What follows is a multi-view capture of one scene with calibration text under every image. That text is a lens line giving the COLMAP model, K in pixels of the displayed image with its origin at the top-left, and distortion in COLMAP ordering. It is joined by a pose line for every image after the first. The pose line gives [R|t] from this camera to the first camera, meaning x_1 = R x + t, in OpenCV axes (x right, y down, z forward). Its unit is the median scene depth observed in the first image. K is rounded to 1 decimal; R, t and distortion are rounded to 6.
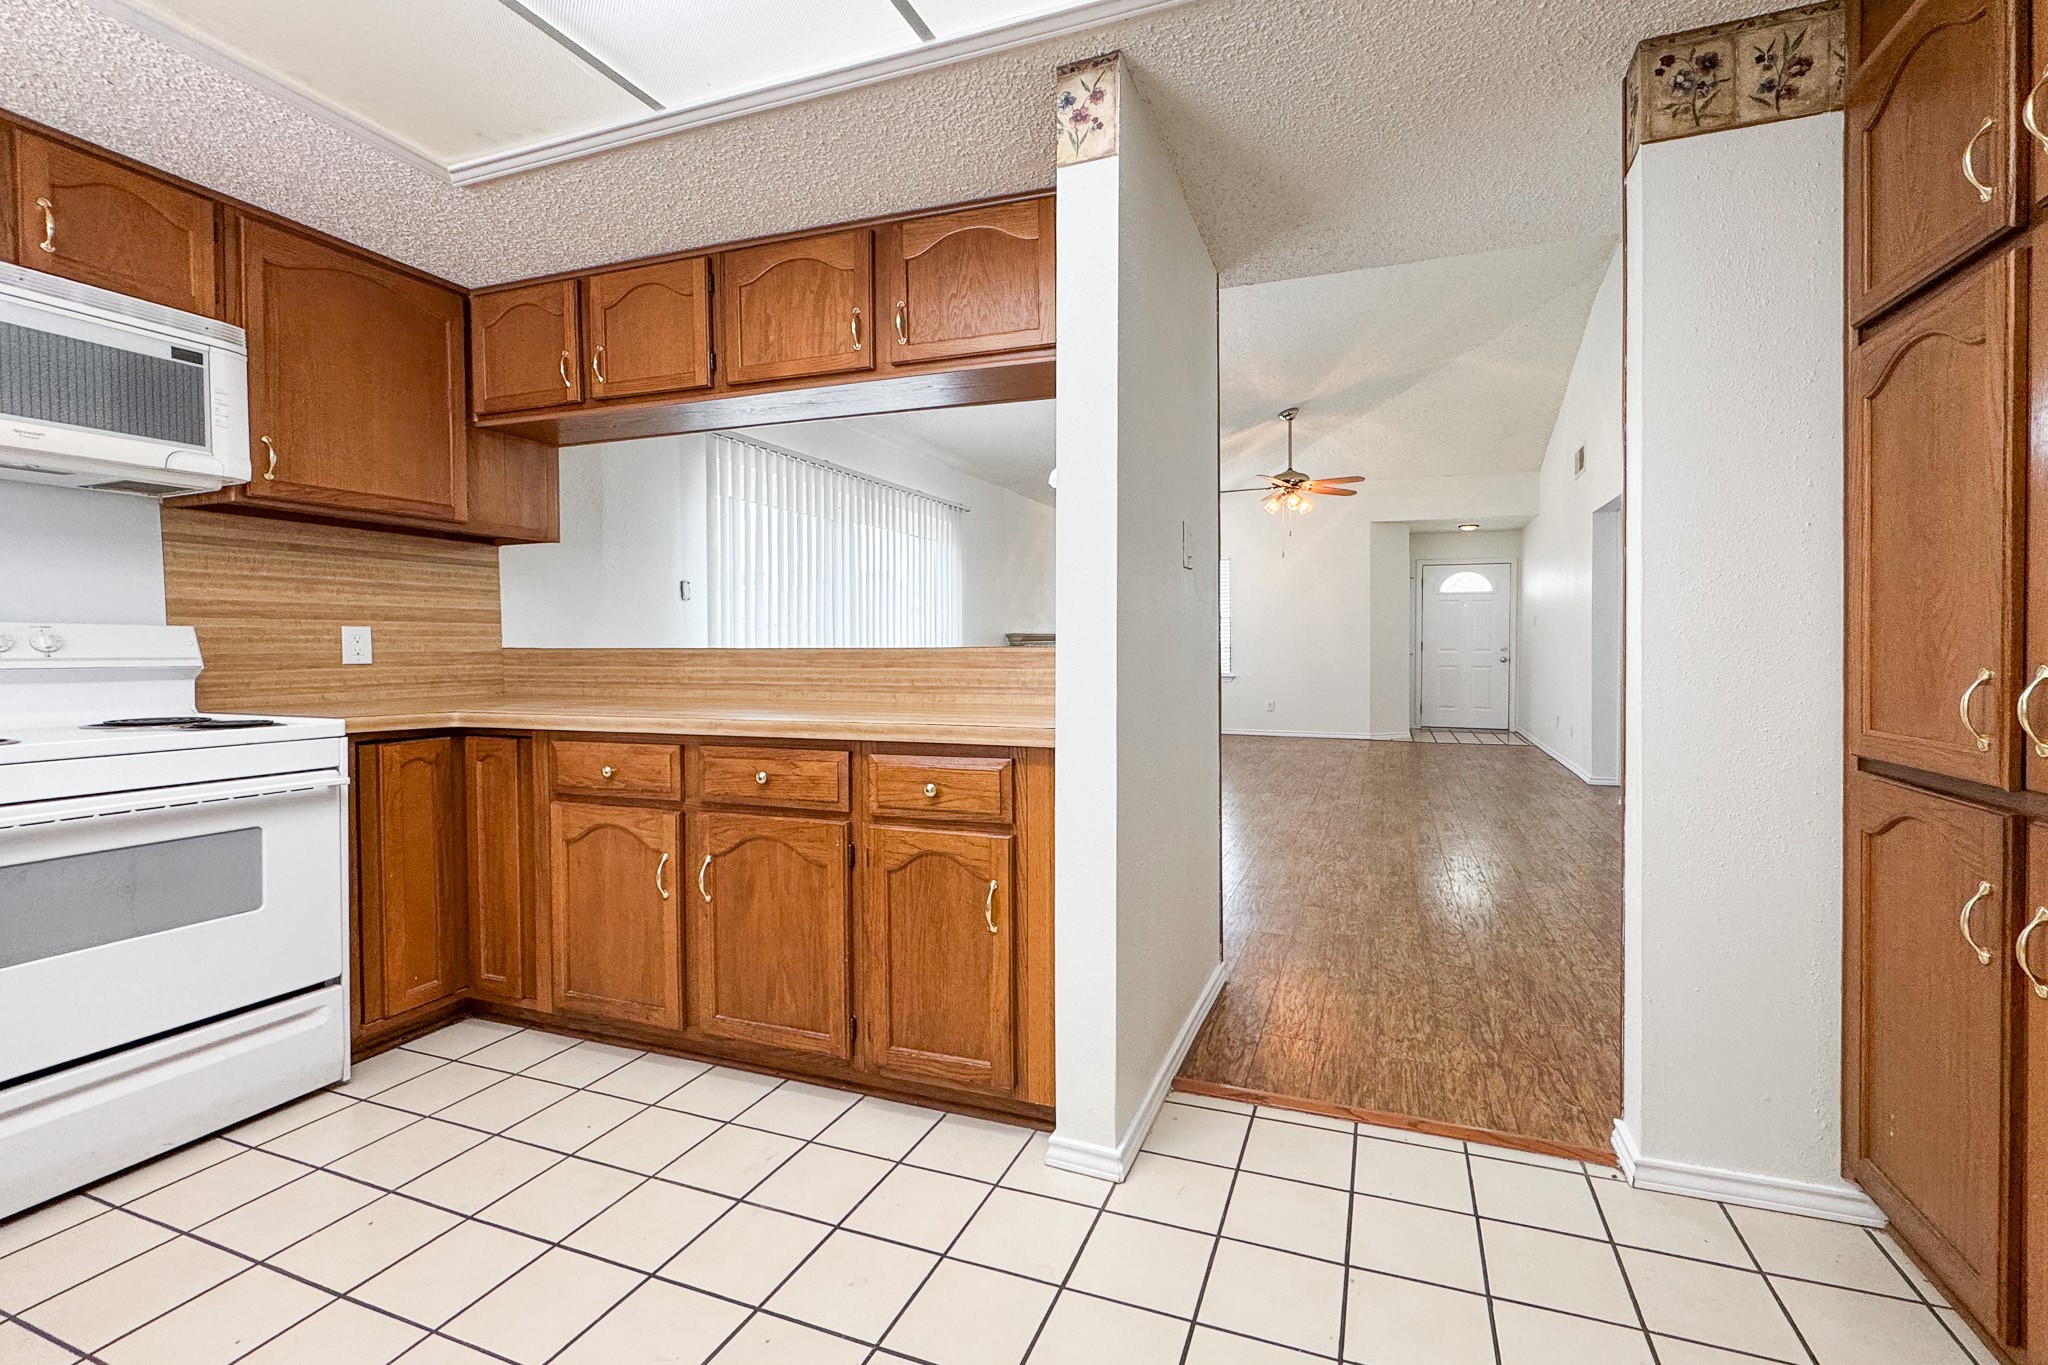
lens RADIAL K [[829.6, 0, 1018.1], [0, 829.6, 662.1], [0, 0, 1]] dist [-0.001138, 0.000146]
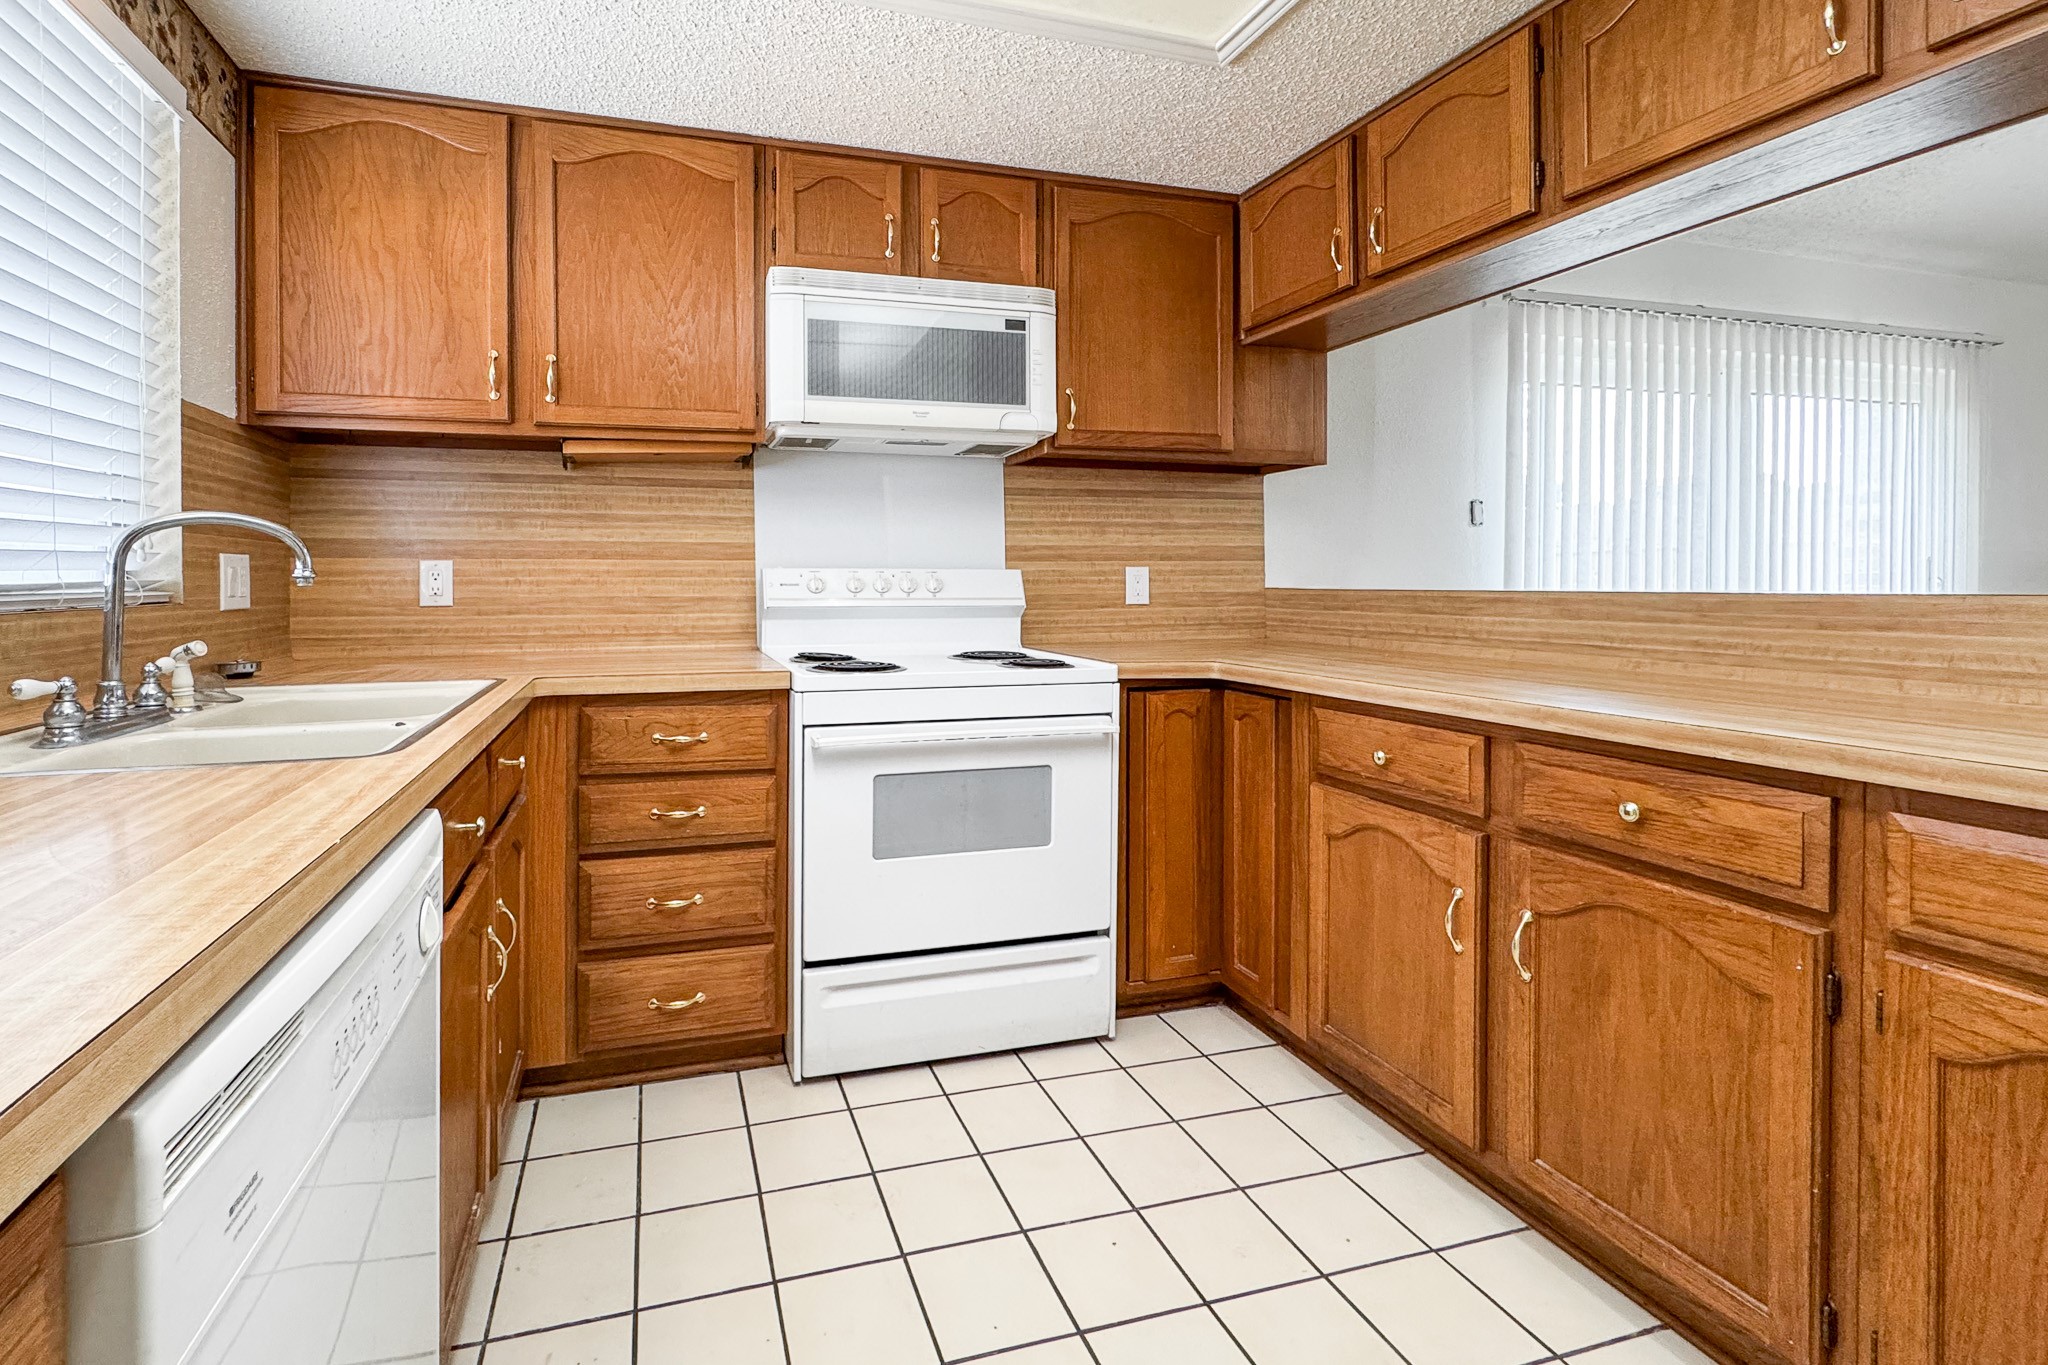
lens RADIAL K [[844.4, 0, 1021.9], [0, 844.4, 607.8], [0, 0, 1]] dist [-0.005740, 0.000599]
pose [[0.661400, 0.024288, -0.749640, -0.139183], [-0.010019, 0.999672, 0.023549, -0.018761], [0.749967, -0.008064, 0.661427, 0.249375]]
